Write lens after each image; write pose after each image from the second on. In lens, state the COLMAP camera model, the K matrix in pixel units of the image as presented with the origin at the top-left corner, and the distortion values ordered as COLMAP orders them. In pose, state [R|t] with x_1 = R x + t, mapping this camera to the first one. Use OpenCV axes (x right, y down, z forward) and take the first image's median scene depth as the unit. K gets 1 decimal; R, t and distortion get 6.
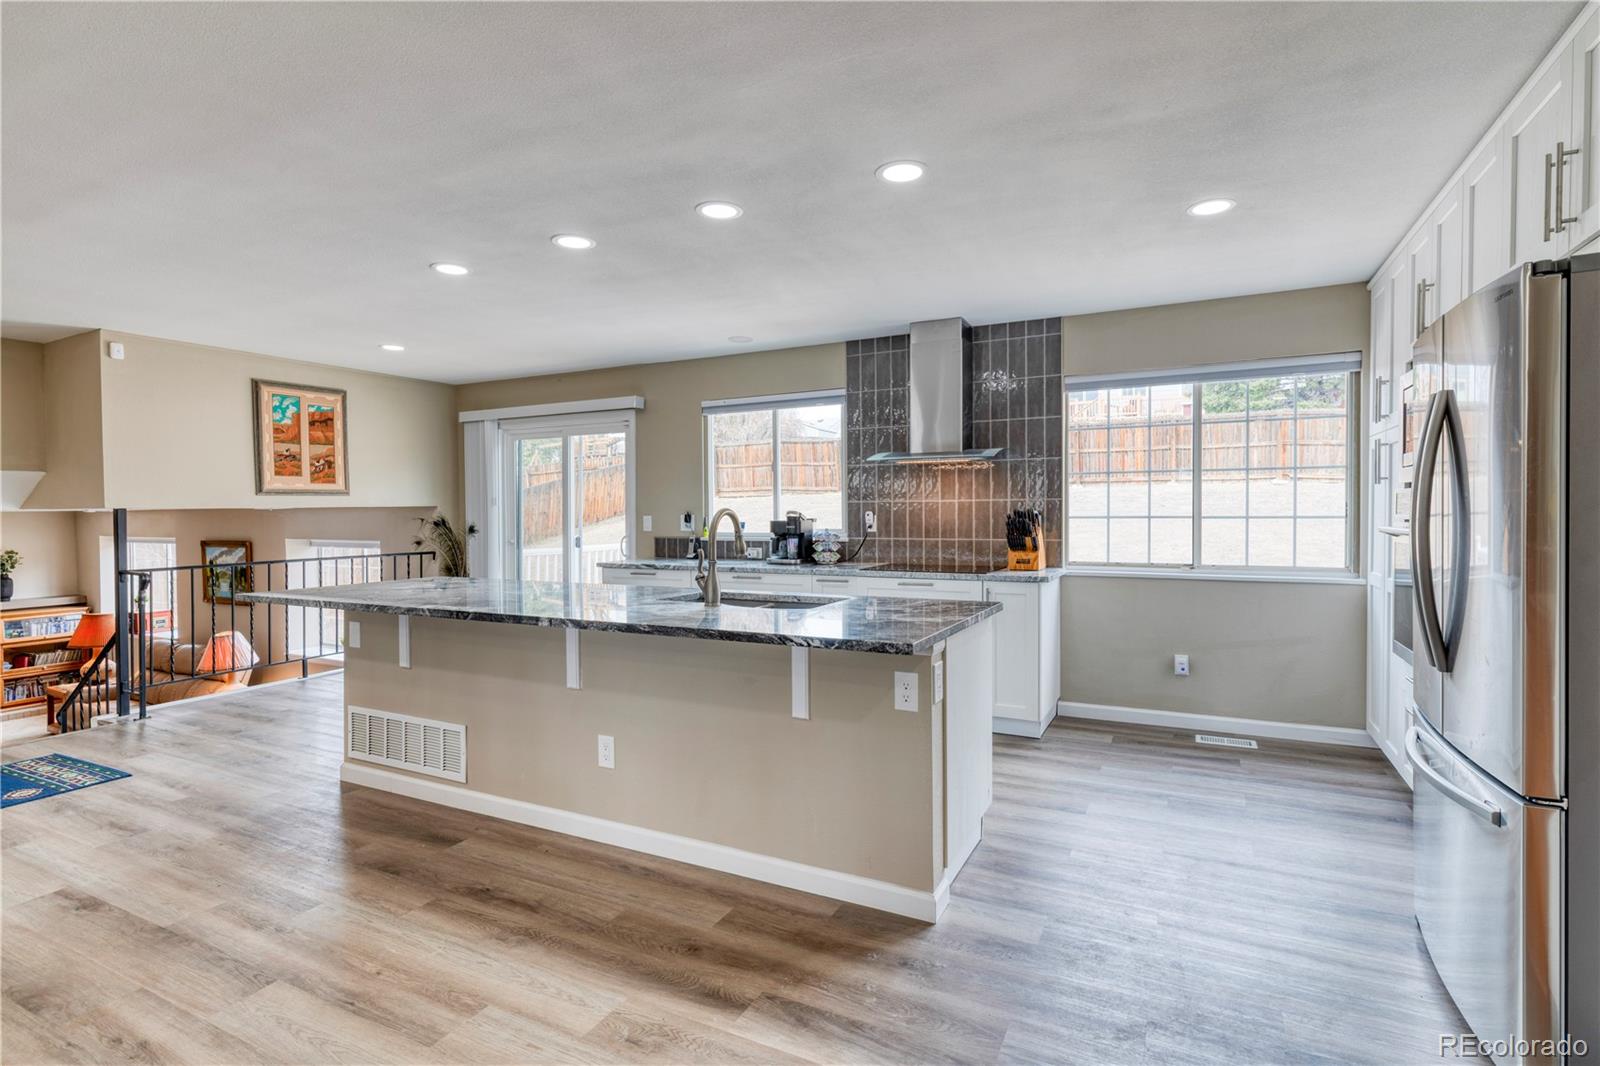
lens RADIAL K [[773.7, 0, 805.6], [0, 773.7, 527.9], [0, 0, 1]] dist [-0.000231, 0.001163]
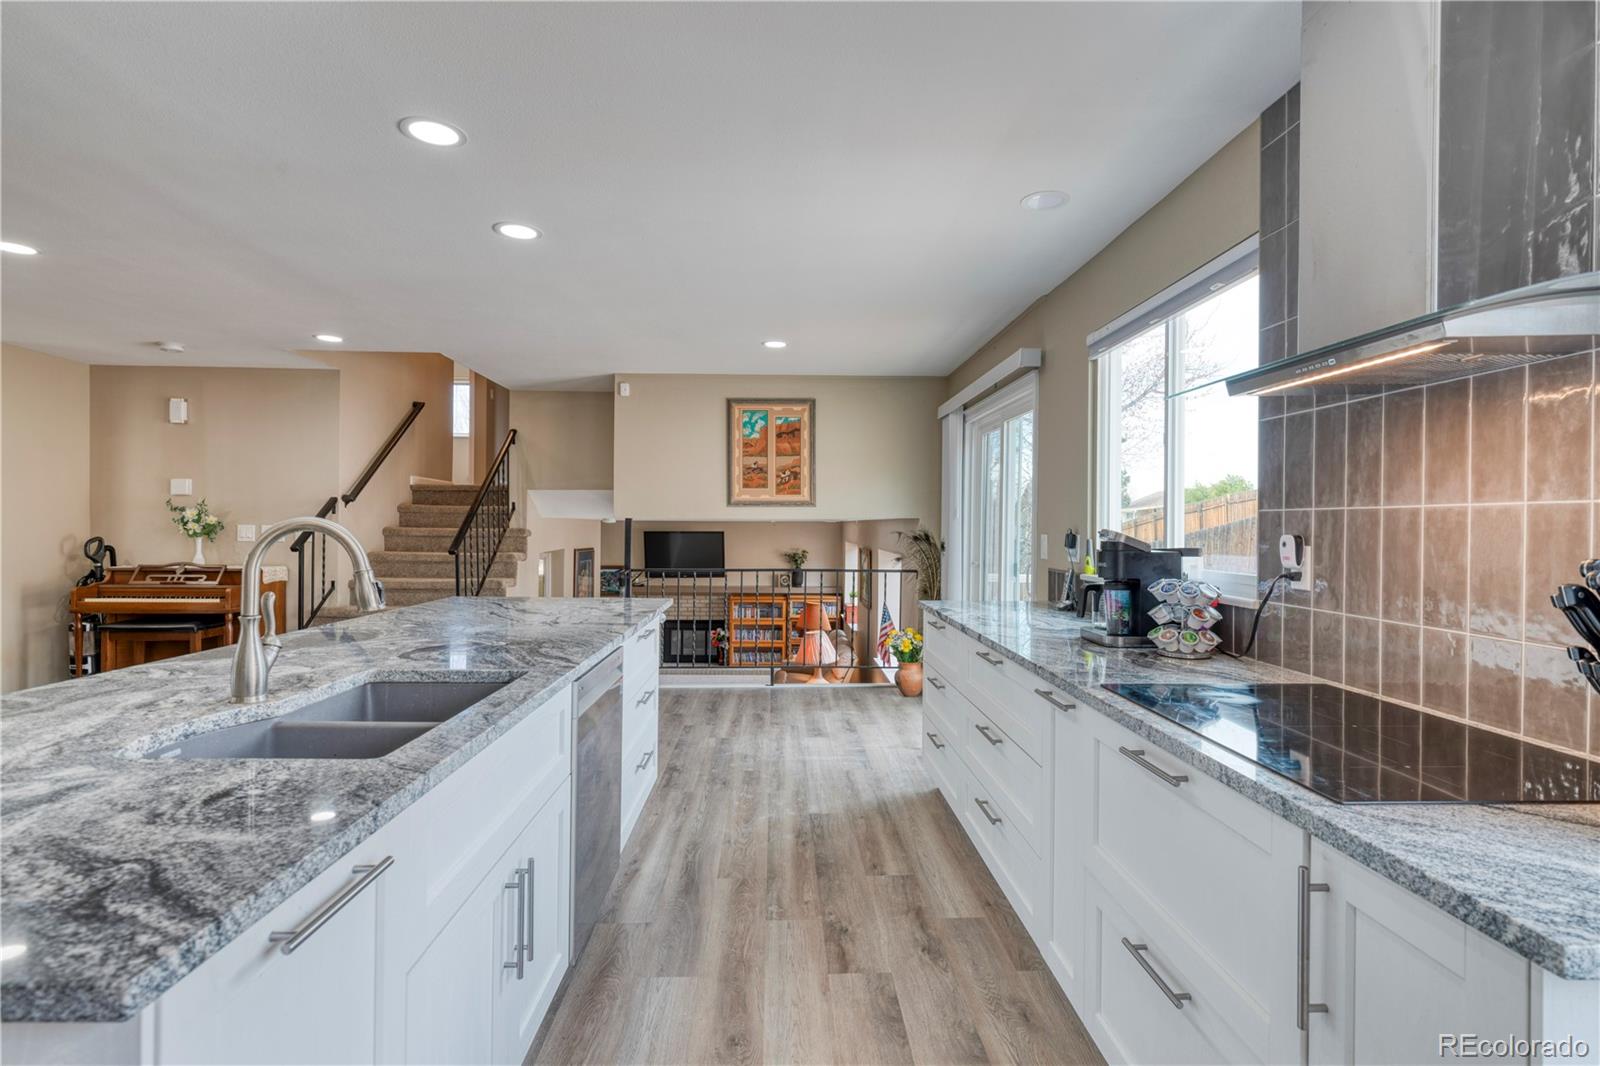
lens RADIAL K [[773.7, 0, 810.4], [0, 773.7, 518.4], [0, 0, 1]] dist [-0.000231, 0.001163]
pose [[0.490333, 0.004275, -0.871525, 0.271668], [-0.031050, 0.999439, -0.012567, -0.015899], [0.870982, 0.033223, 0.490190, 0.561914]]
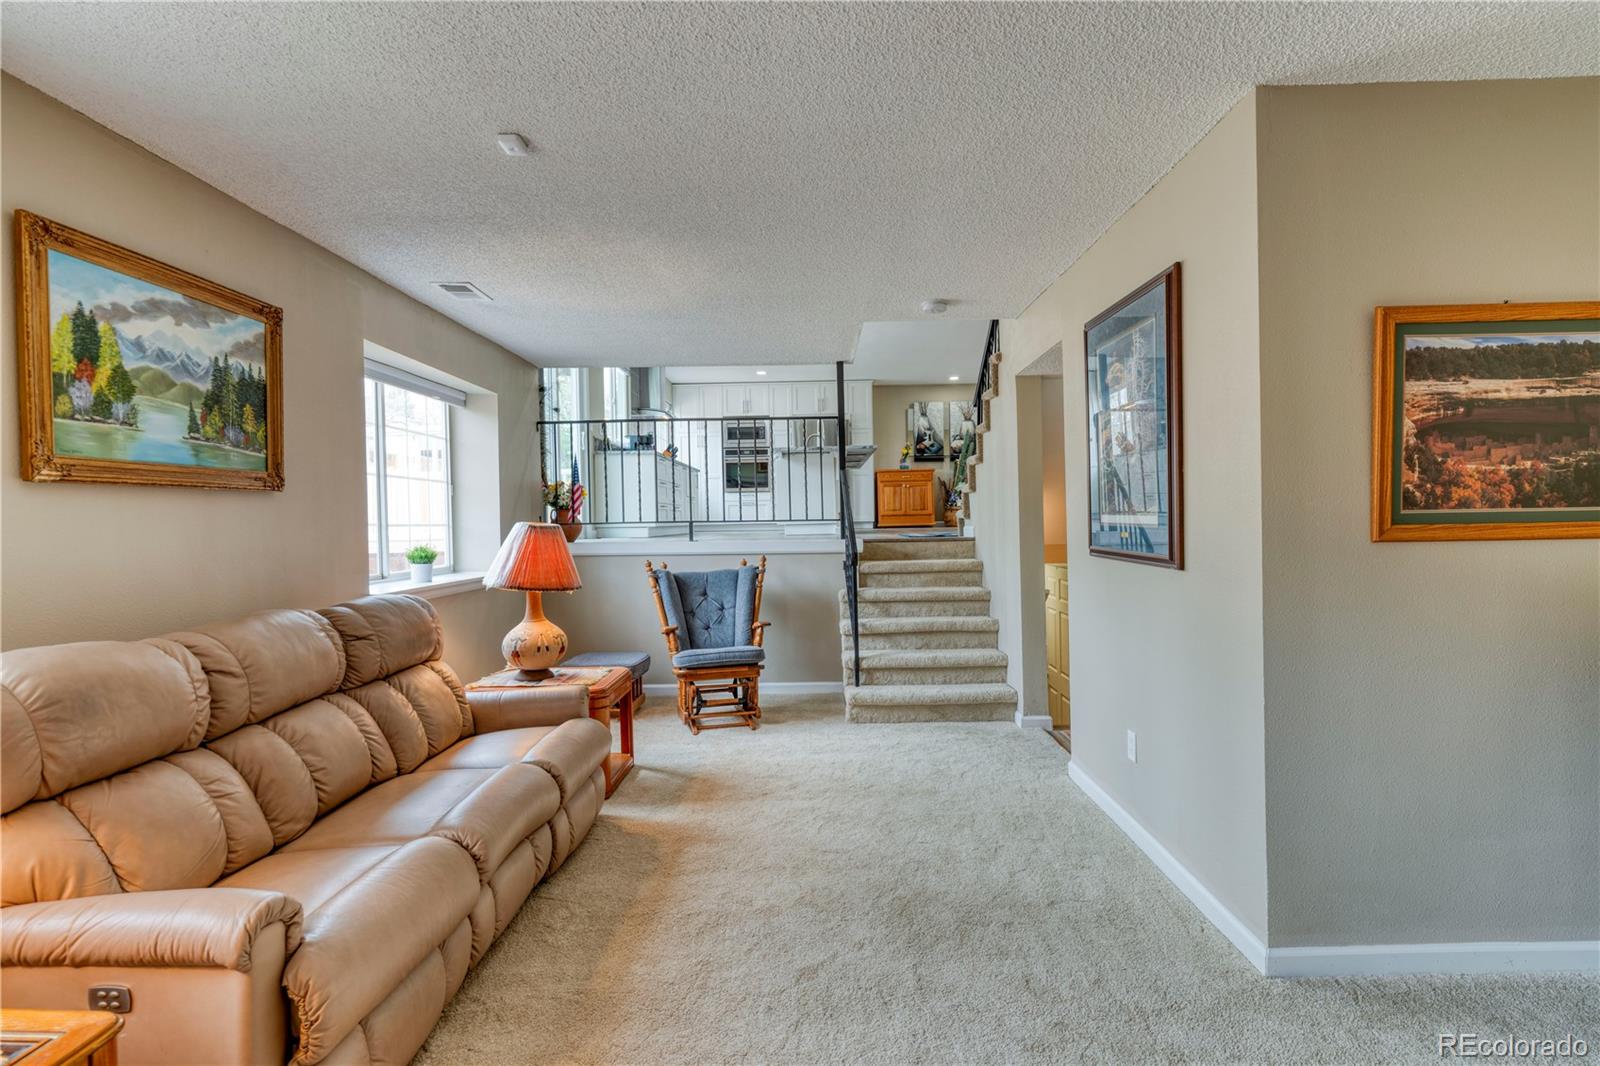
lens RADIAL K [[773.7, 0, 804.1], [0, 773.7, 534.7], [0, 0, 1]] dist [-0.000231, 0.001163]
pose [[-0.437590, -0.001588, 0.899173, -1.645059], [0.040888, 0.998929, 0.021663, 0.177061], [-0.898245, 0.046245, -0.437056, 1.348689]]
